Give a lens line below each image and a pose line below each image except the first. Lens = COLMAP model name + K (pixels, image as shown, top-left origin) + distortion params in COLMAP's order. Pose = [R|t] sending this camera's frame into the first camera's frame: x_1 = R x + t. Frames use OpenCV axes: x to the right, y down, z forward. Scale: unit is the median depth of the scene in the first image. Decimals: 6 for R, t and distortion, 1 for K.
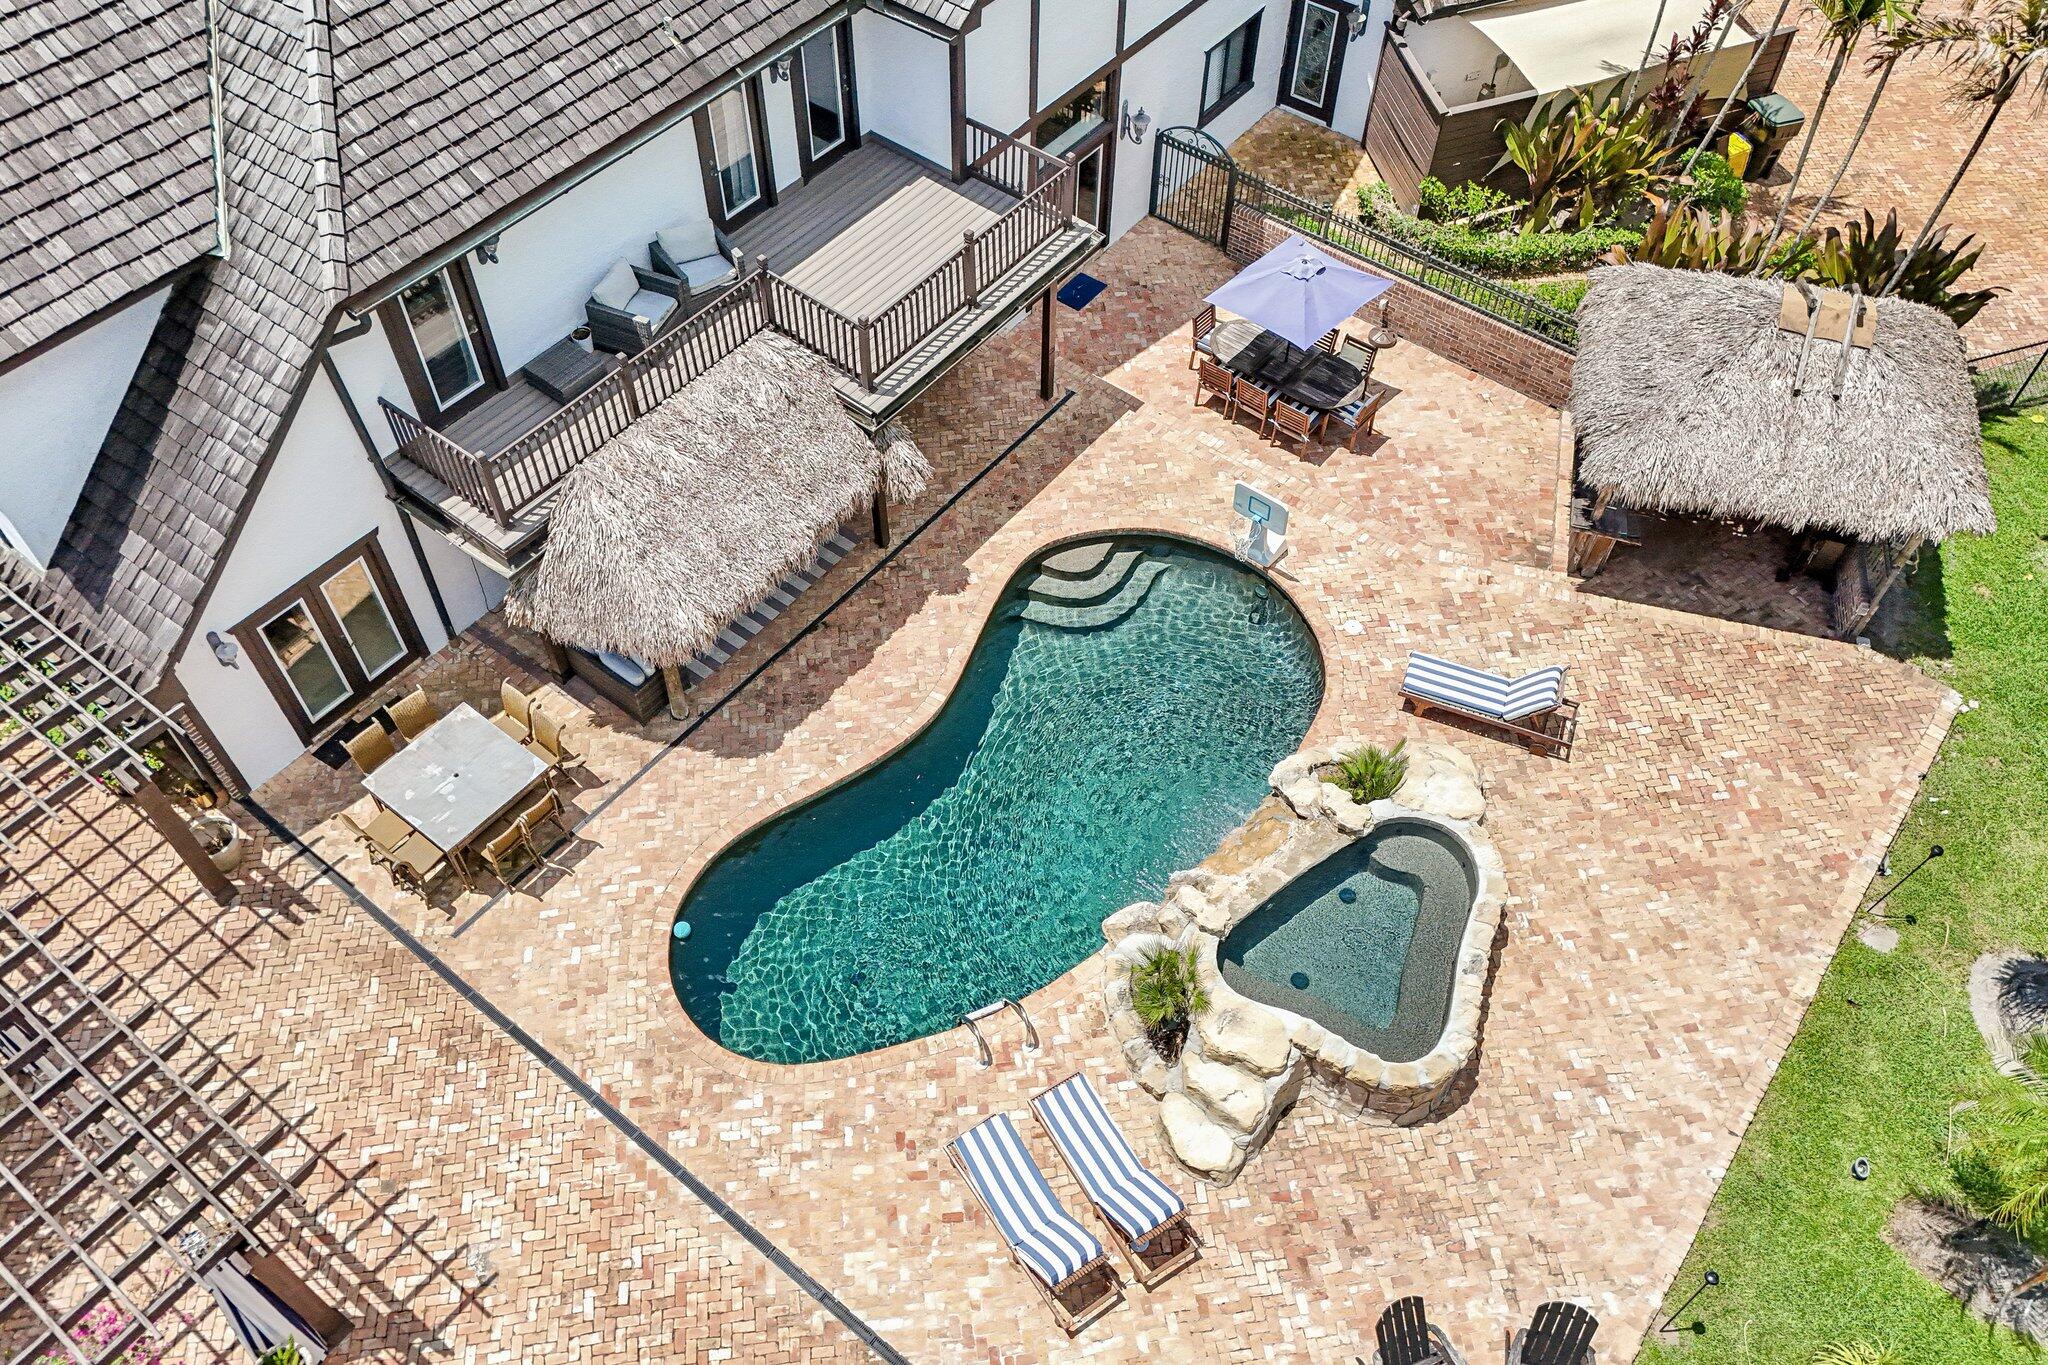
lens RADIAL K [[1546.7, 0, 1024.0], [0, 1546.7, 682.5], [0, 0, 1]] dist [0.057640, -0.046939]
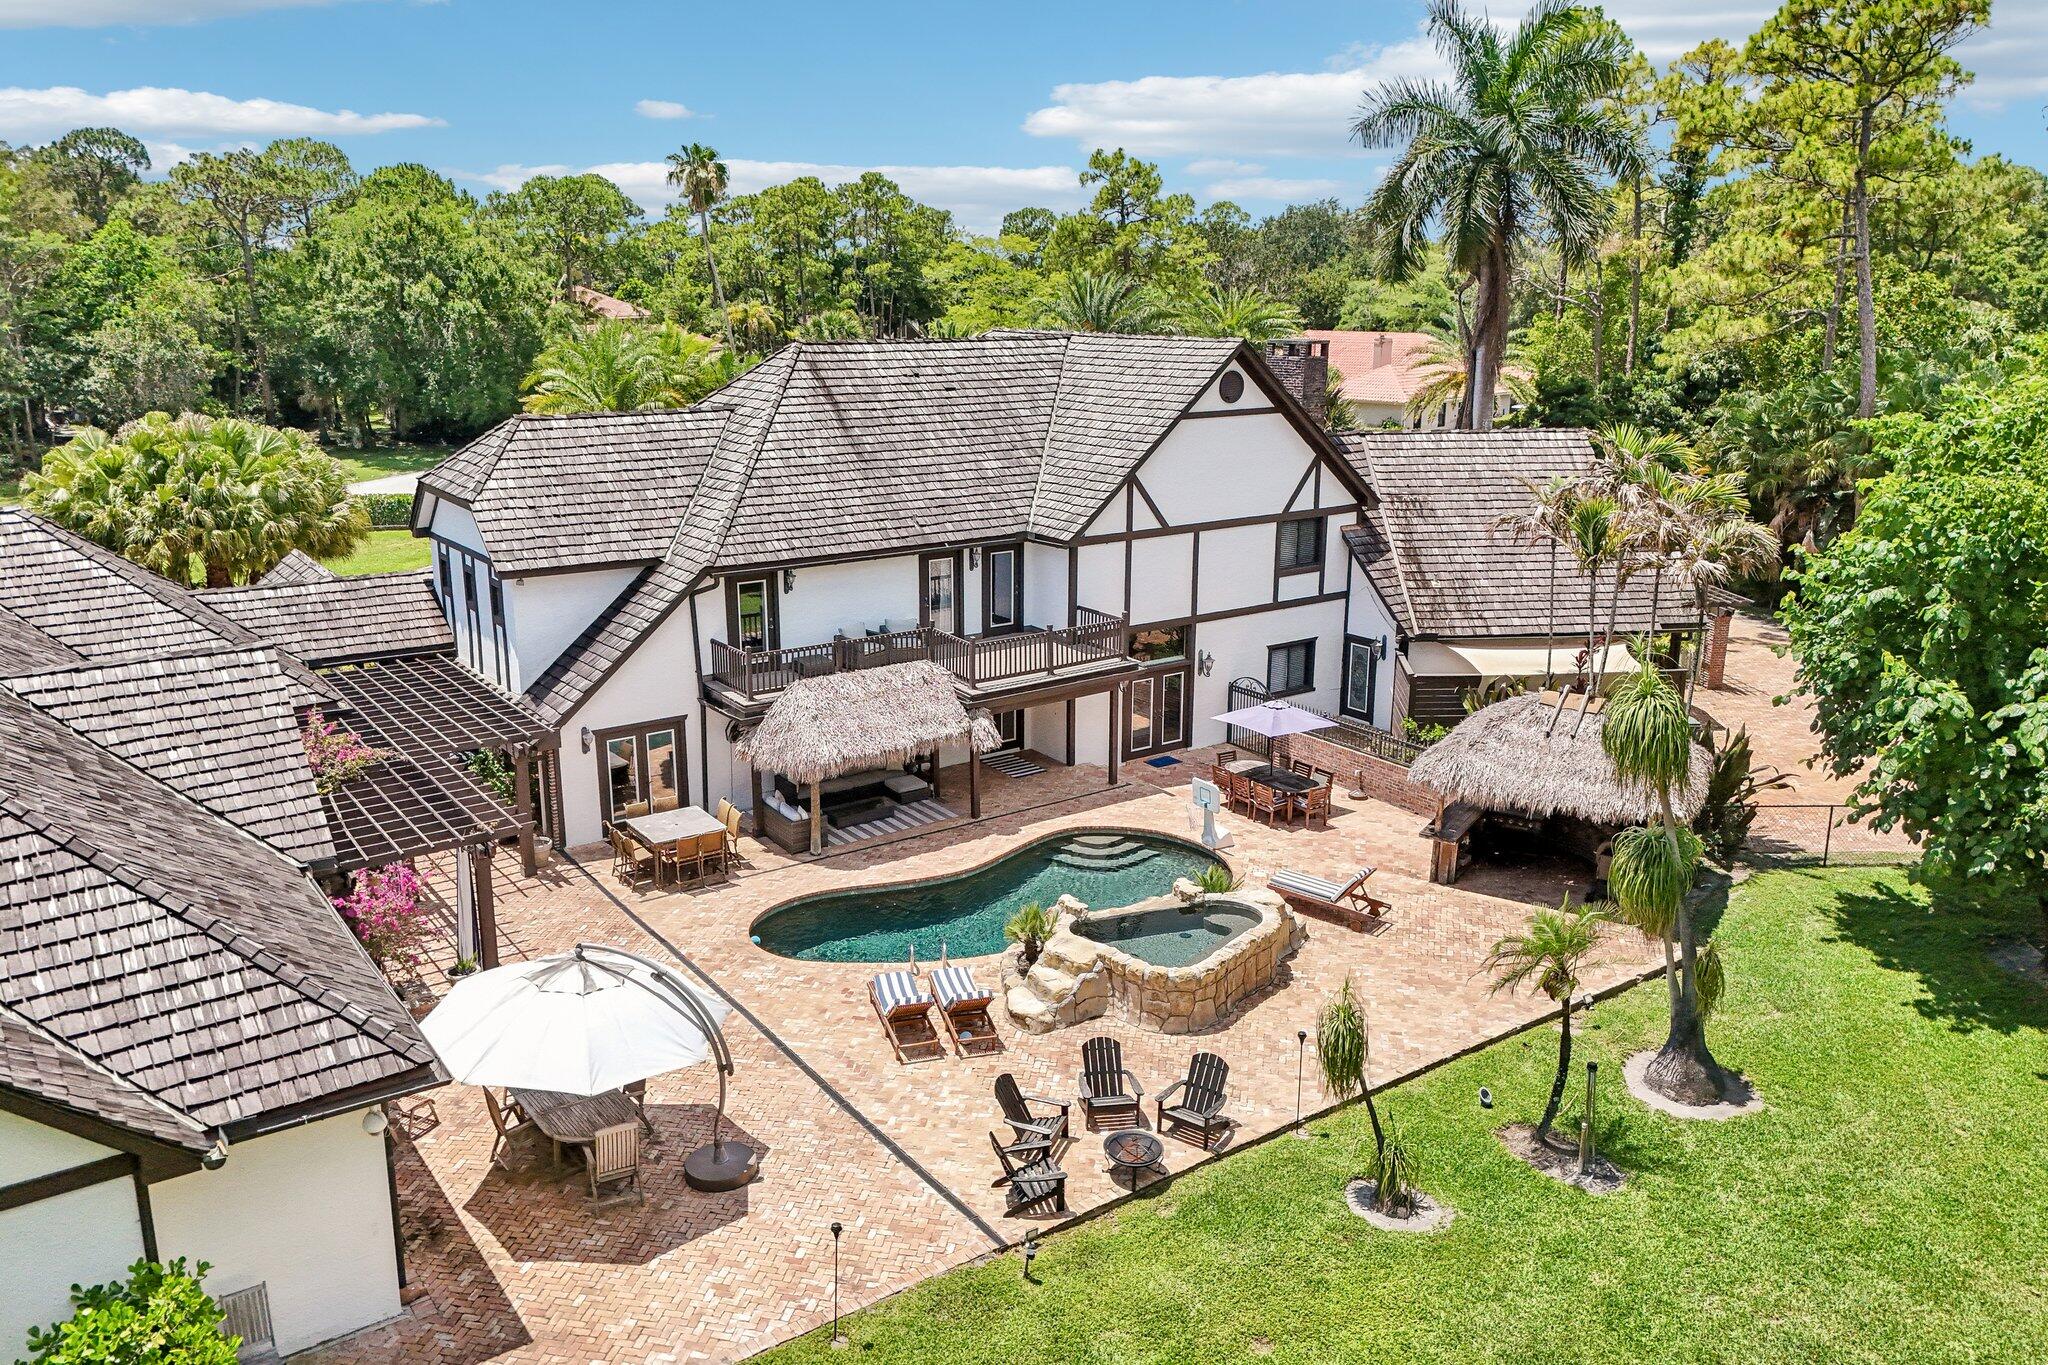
lens RADIAL K [[1539.2, 0, 1024.0], [0, 1539.2, 682.5], [0, 0, 1]] dist [0.081348, -0.083660]
pose [[0.956151, 0.065345, -0.285490, 0.467052], [-0.225095, 0.787596, -0.573607, 0.817015], [0.187368, 0.612718, 0.767770, -0.314396]]
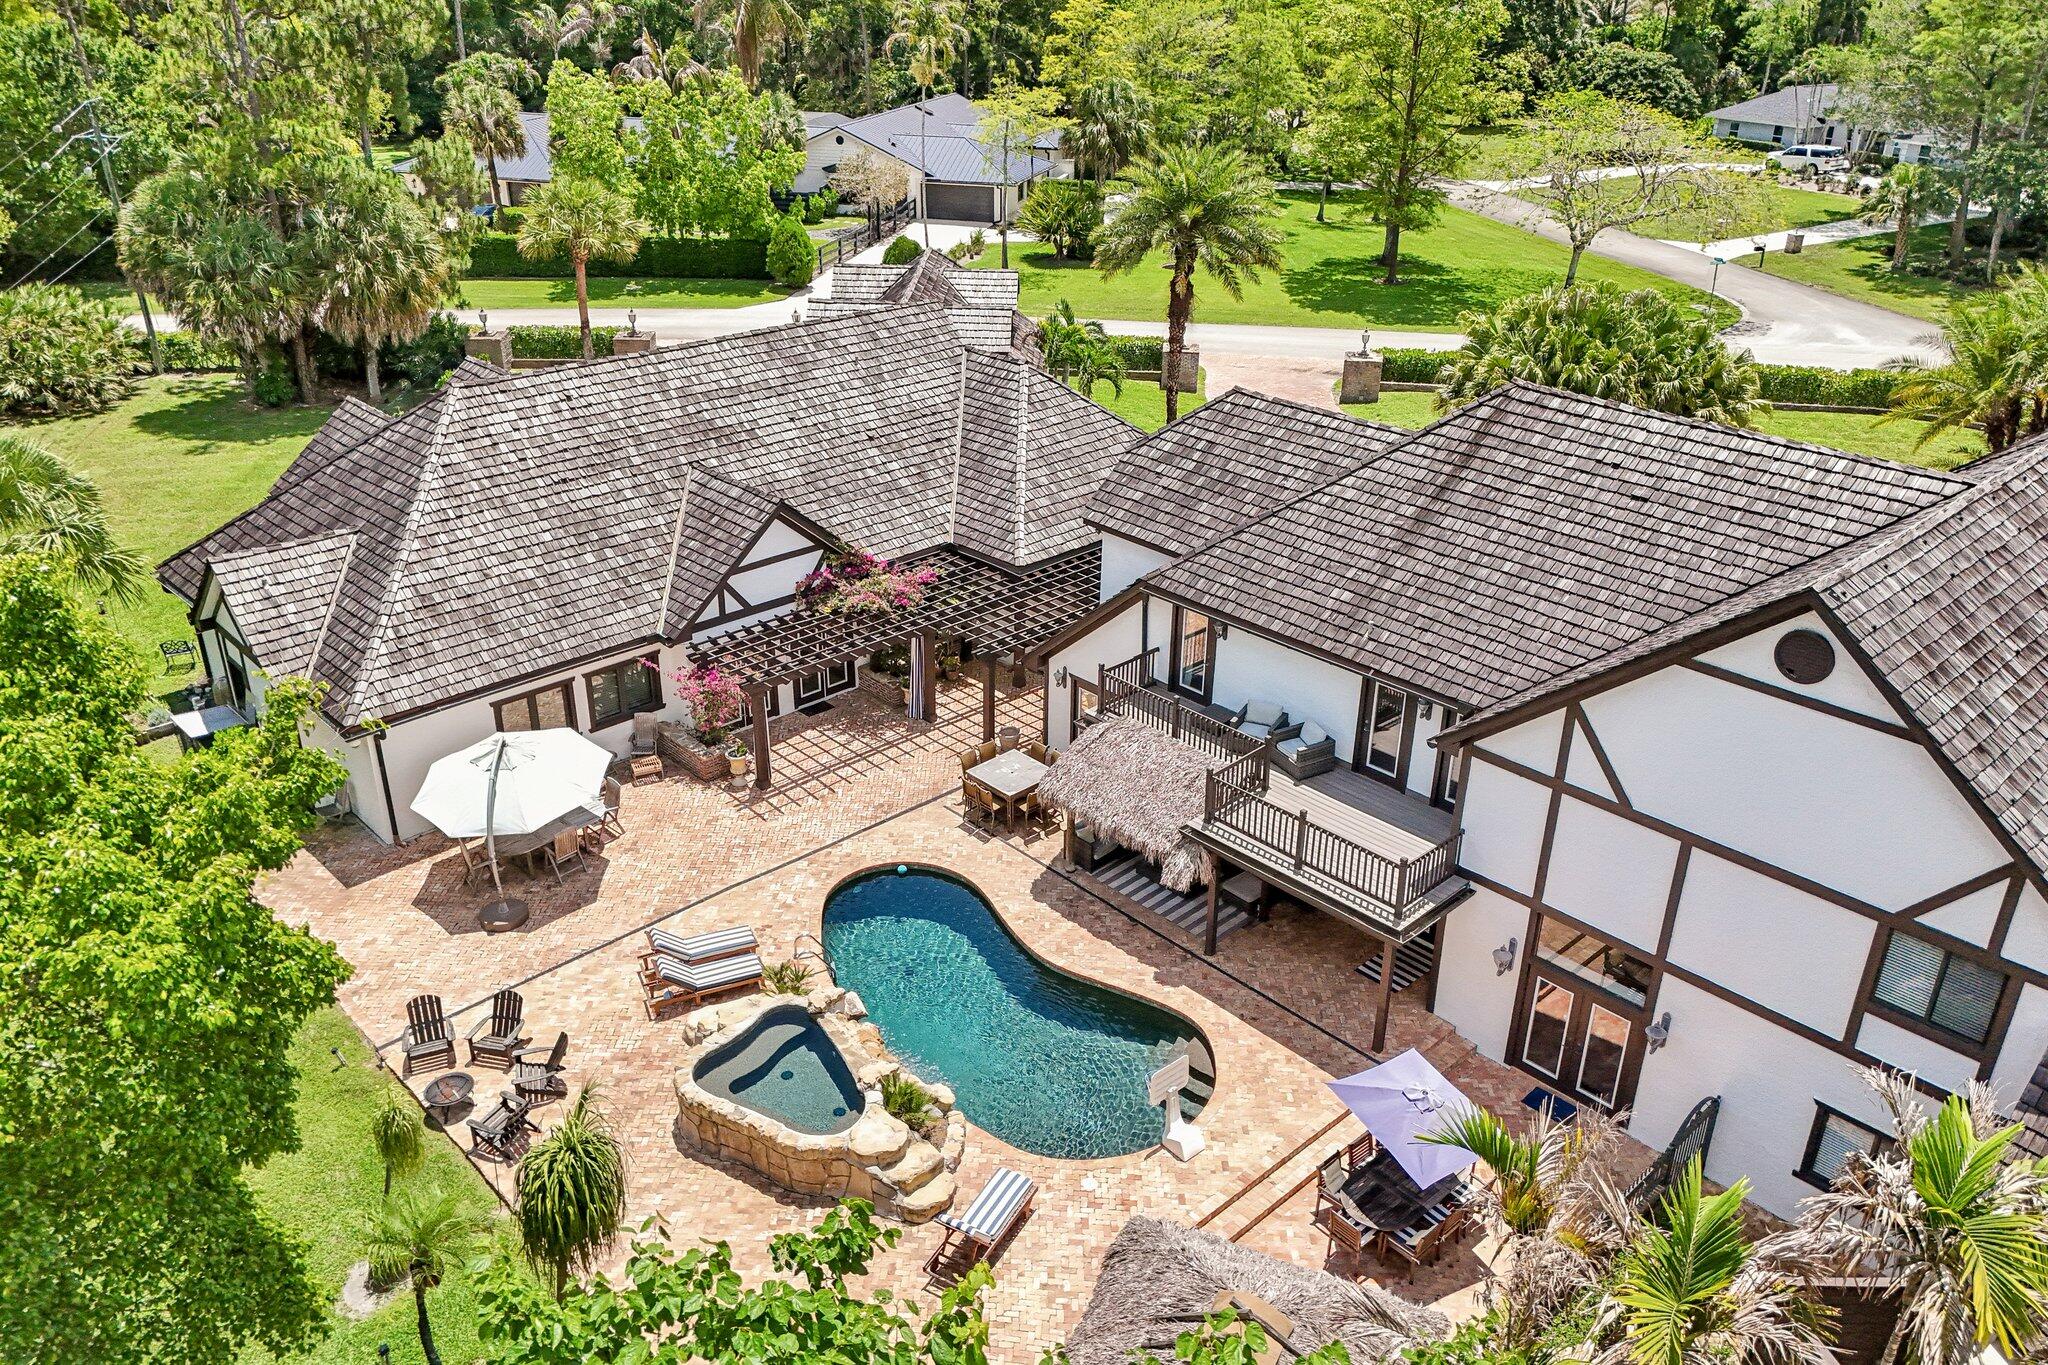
lens RADIAL K [[1546.7, 0, 1024.0], [0, 1546.7, 682.5], [0, 0, 1]] dist [0.057640, -0.046939]
pose [[-0.168431, 0.409399, -0.896673, 1.285921], [-0.784134, 0.495570, 0.373557, -0.715456], [0.597298, 0.766030, 0.237555, 0.468251]]
